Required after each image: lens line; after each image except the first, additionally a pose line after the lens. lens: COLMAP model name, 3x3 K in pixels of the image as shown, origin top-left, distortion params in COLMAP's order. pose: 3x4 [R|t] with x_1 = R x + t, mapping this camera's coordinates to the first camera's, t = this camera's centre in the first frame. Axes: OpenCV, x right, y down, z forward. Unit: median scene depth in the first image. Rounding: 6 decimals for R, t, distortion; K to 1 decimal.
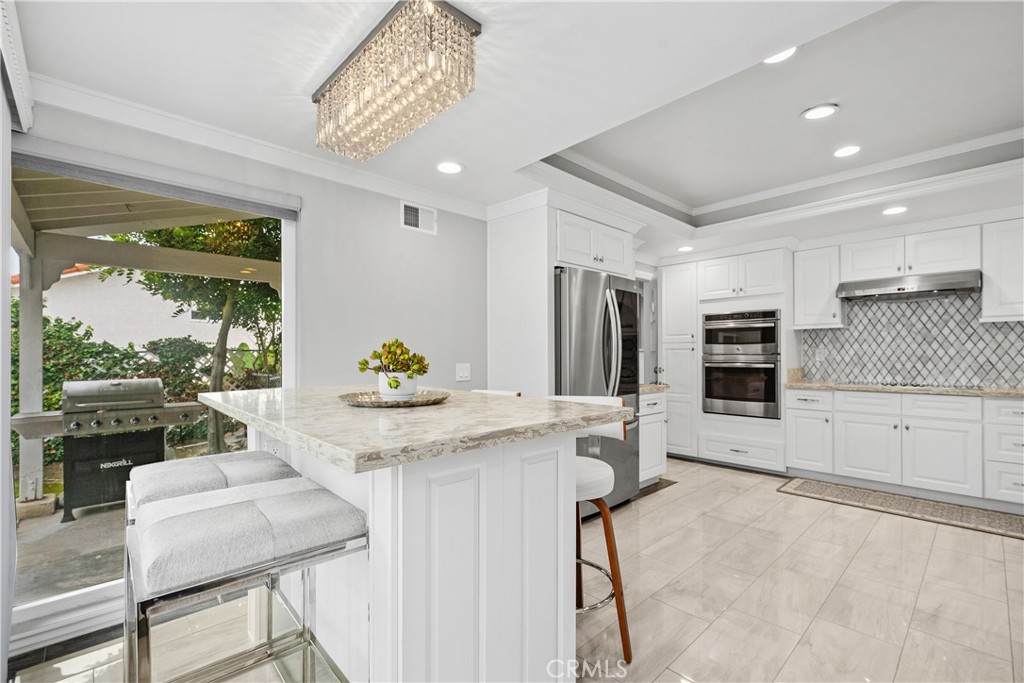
lens RADIAL K [[447.9, 0, 508.9], [0, 447.9, 353.2], [0, 0, 1]] dist [0.001869, -0.000095]
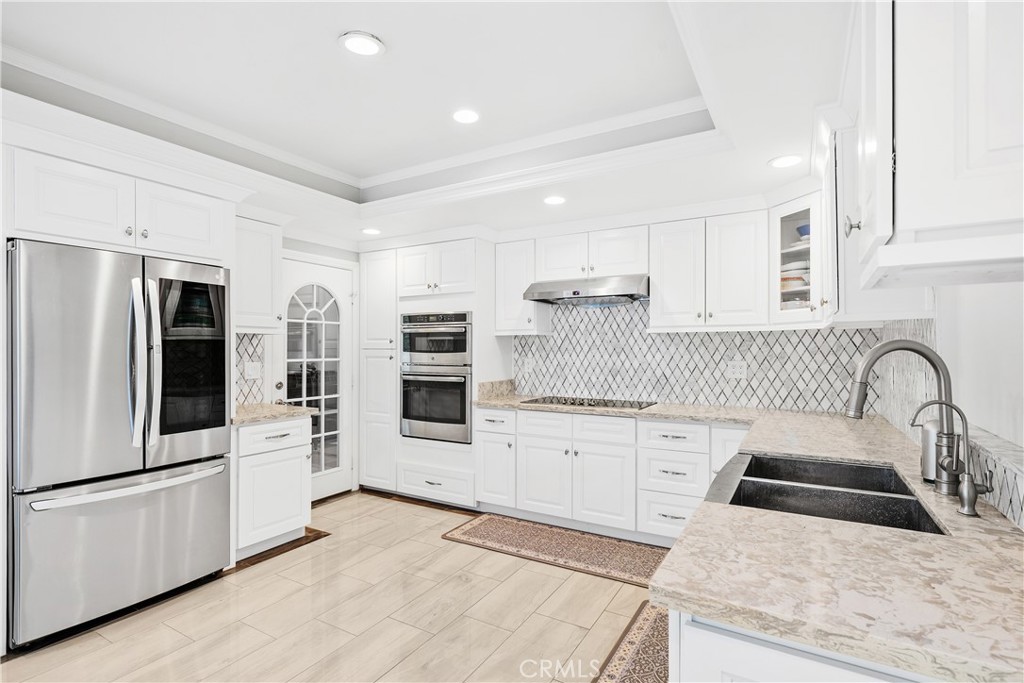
lens RADIAL K [[496.3, 0, 510.8], [0, 496.3, 349.1], [0, 0, 1]] dist [-0.000189, 0.000107]
pose [[0.959471, 0.004106, 0.281777, 0.433381], [-0.004979, 0.999985, 0.002382, -0.032173], [-0.281763, -0.003689, 0.959477, 0.101641]]
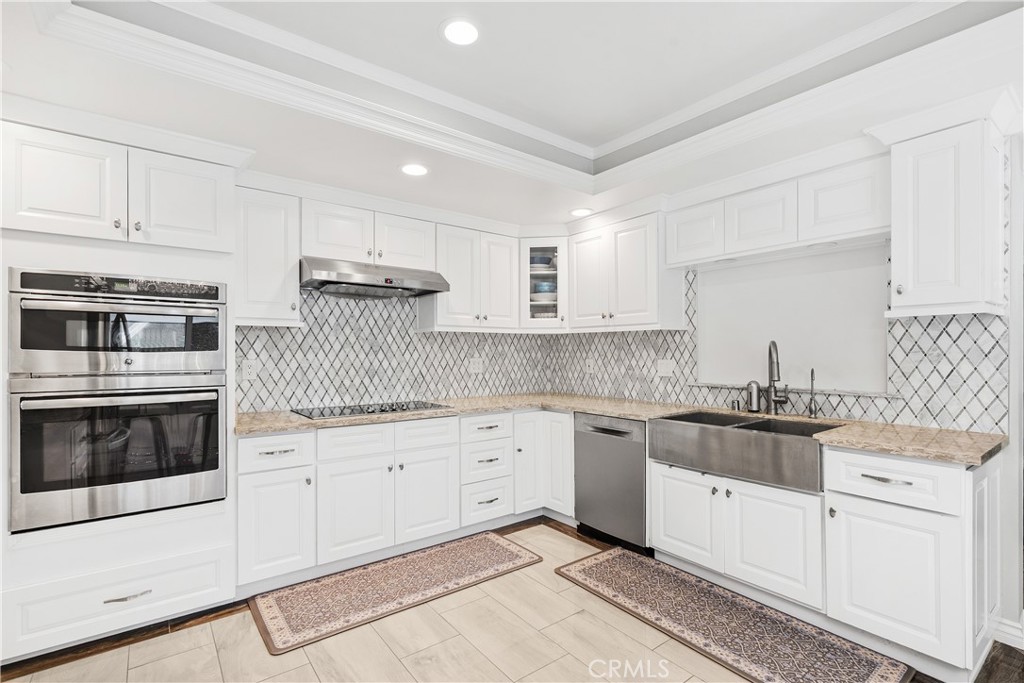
lens RADIAL K [[471.2, 0, 507.9], [0, 471.2, 353.7], [0, 0, 1]] dist [-0.000806, 0.000027]
pose [[0.103532, 0.001064, 0.994626, 0.106787], [-0.002571, 0.999996, -0.000803, -0.019971], [-0.994623, -0.002474, 0.103535, 0.648184]]
